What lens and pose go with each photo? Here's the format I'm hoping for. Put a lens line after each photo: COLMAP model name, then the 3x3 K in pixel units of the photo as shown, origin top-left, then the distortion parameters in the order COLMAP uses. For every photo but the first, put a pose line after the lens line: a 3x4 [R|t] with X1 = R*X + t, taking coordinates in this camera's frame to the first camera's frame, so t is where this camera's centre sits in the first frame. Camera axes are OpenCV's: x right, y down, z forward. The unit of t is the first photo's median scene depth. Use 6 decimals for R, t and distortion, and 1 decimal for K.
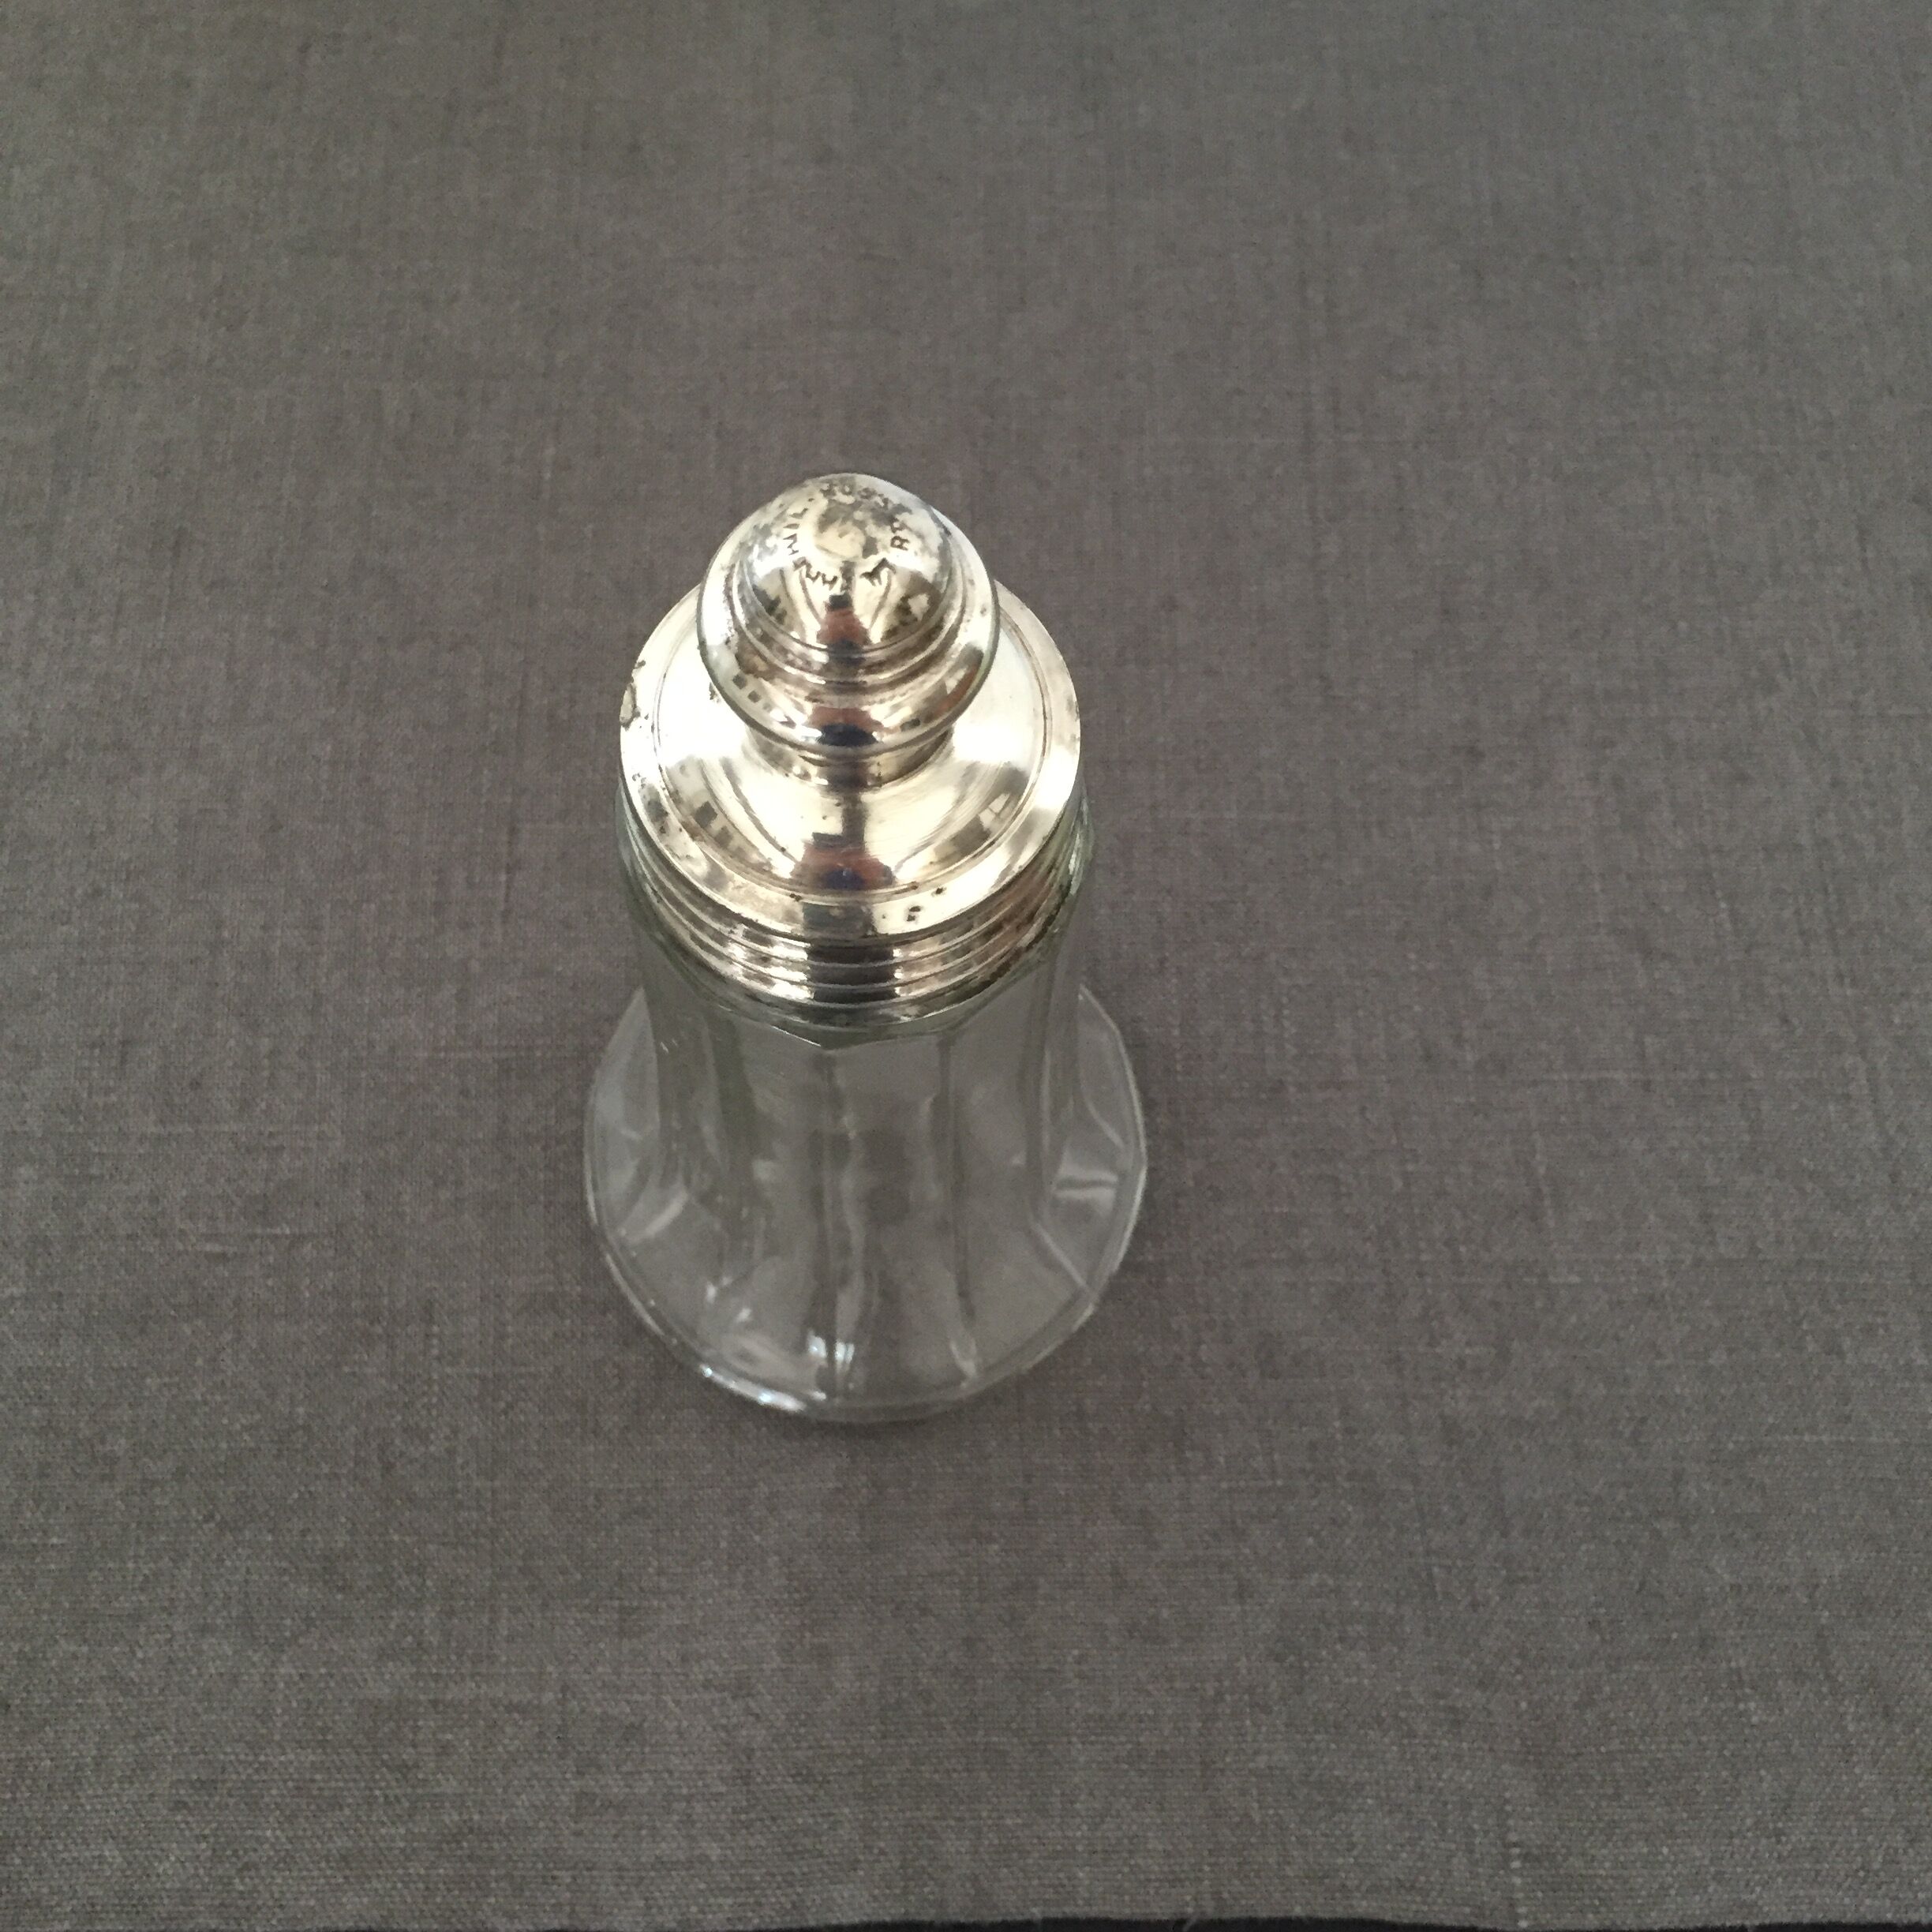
lens RADIAL K [[2251.7, 0, 1073.1], [0, 2251.7, 966.9], [0, 0, 1]] dist [0.065319, -0.084986]
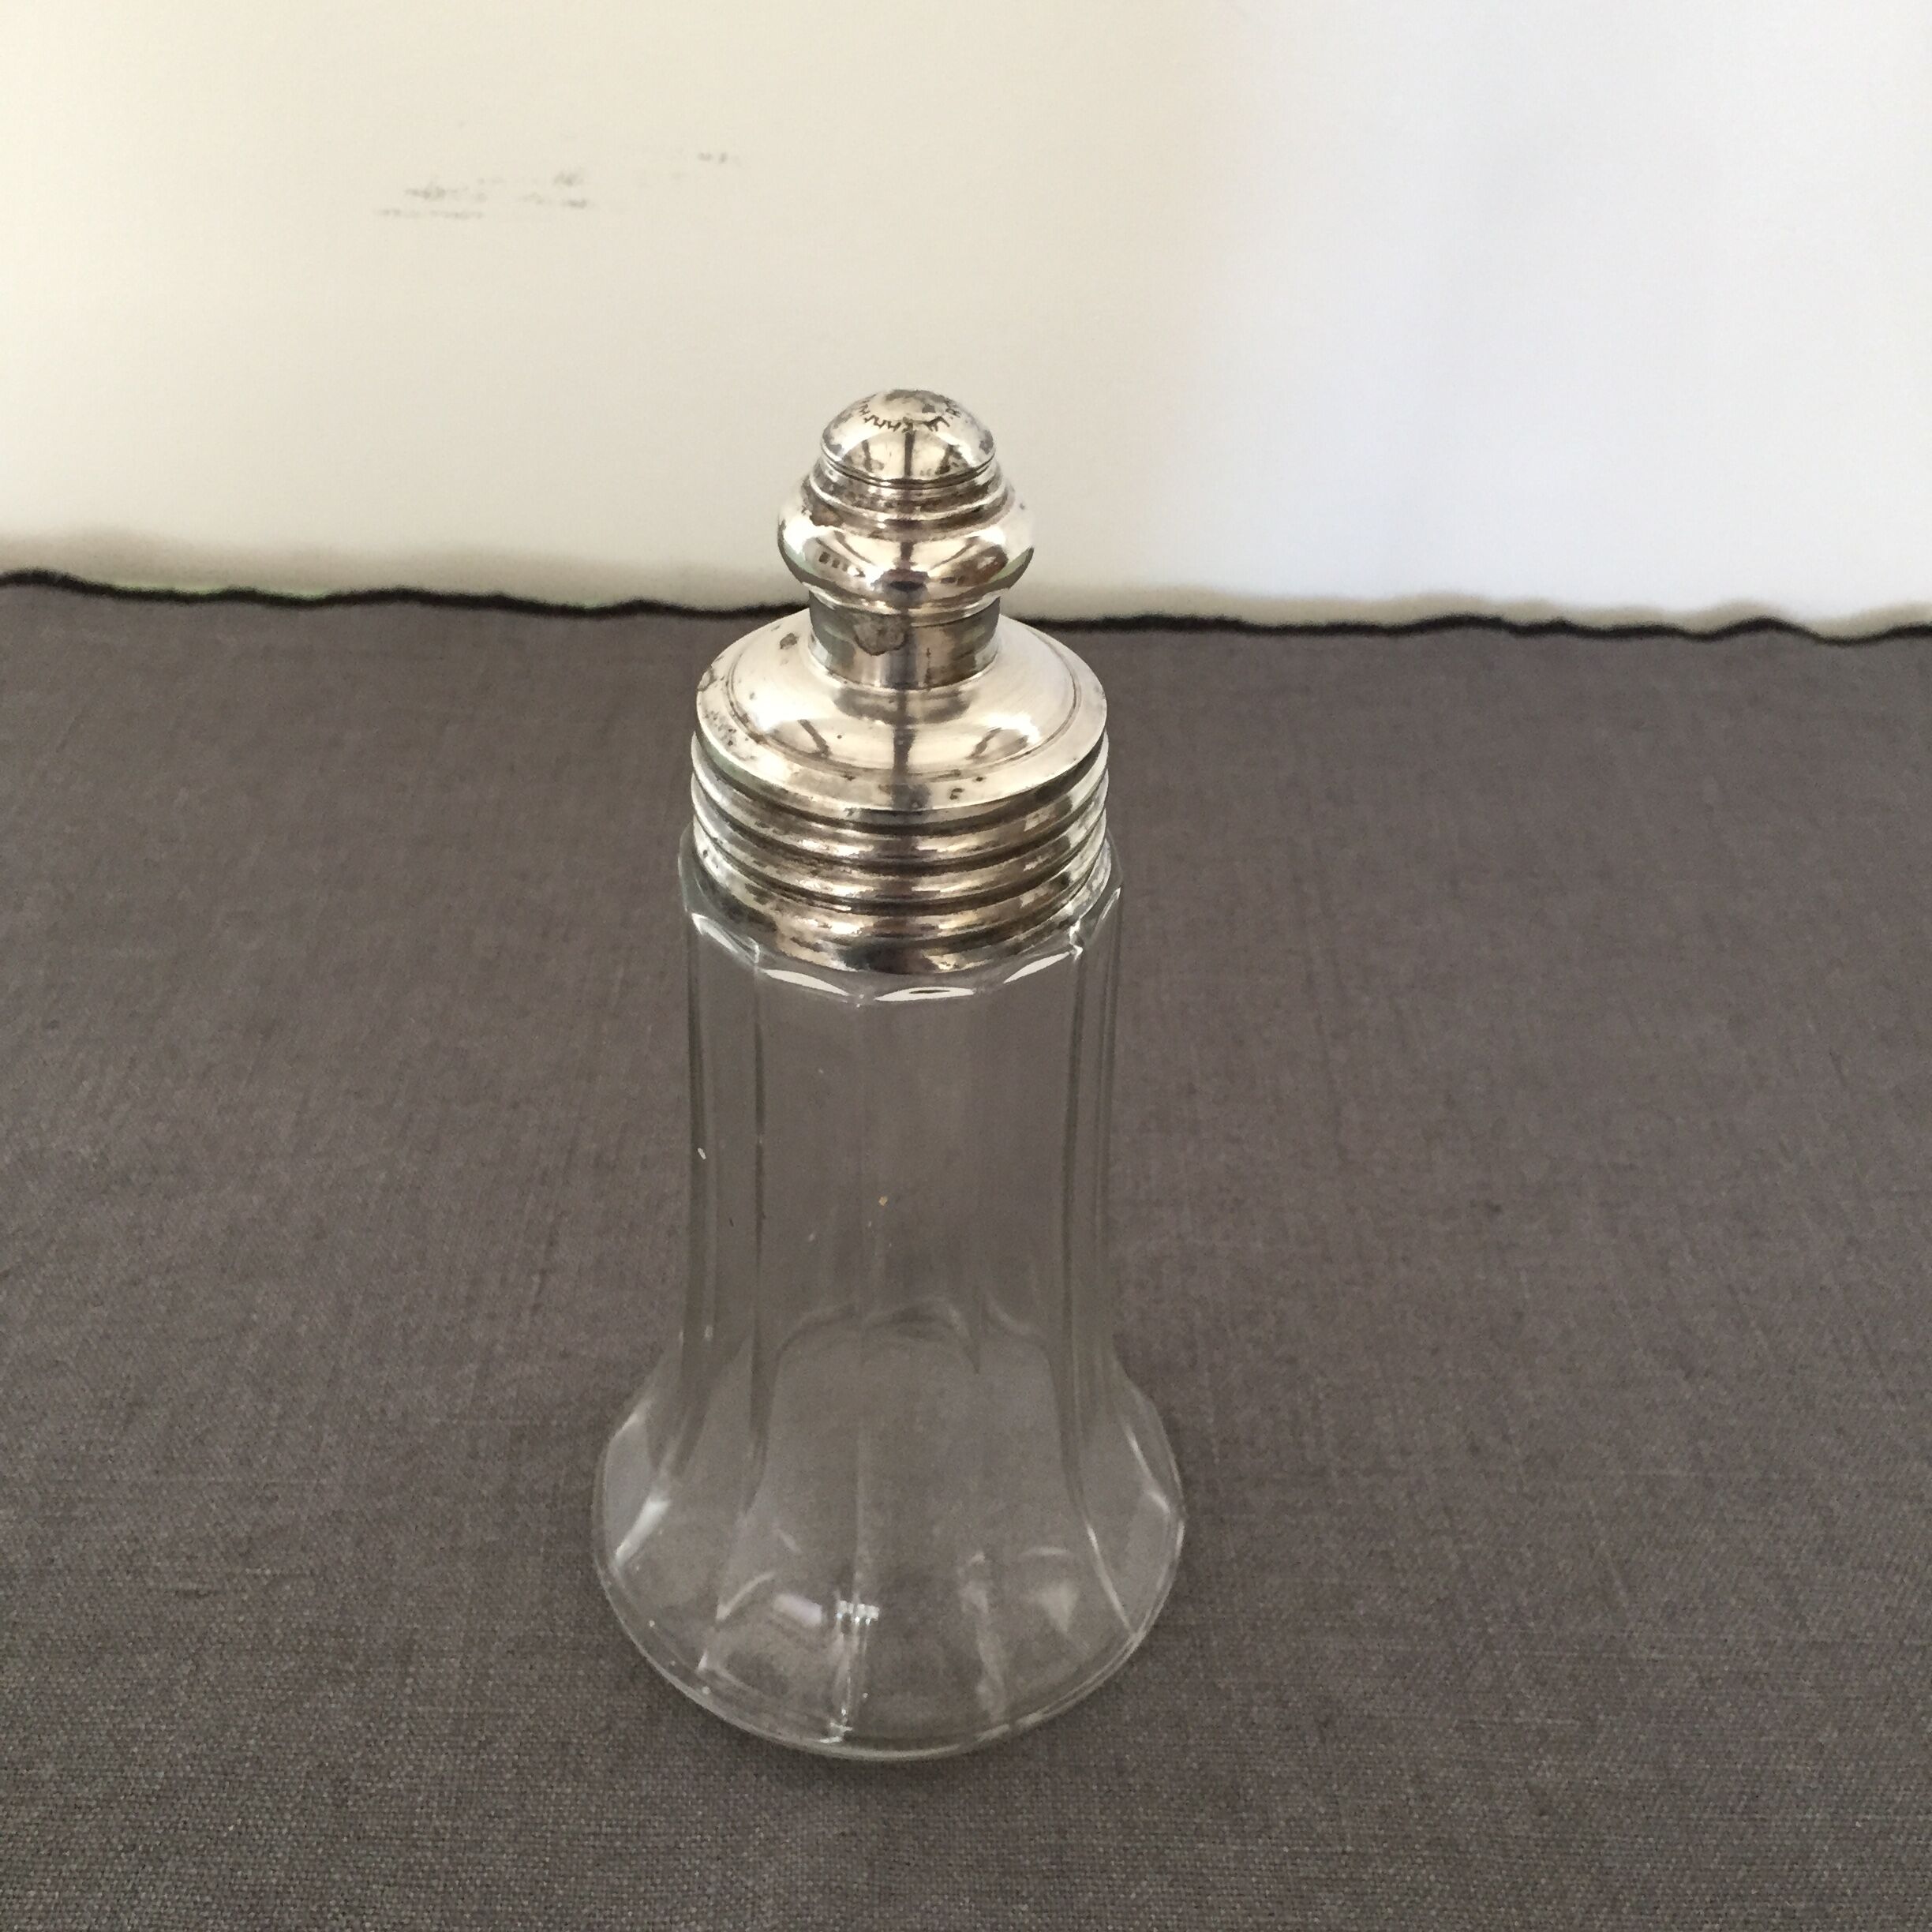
lens RADIAL K [[2251.7, 0, 1073.1], [0, 2251.7, 966.9], [0, 0, 1]] dist [0.065319, -0.084986]
pose [[0.999895, -0.013463, -0.005276, -0.005943], [0.008840, 0.857852, -0.513821, 0.371910], [0.011443, 0.513720, 0.857881, 0.068226]]
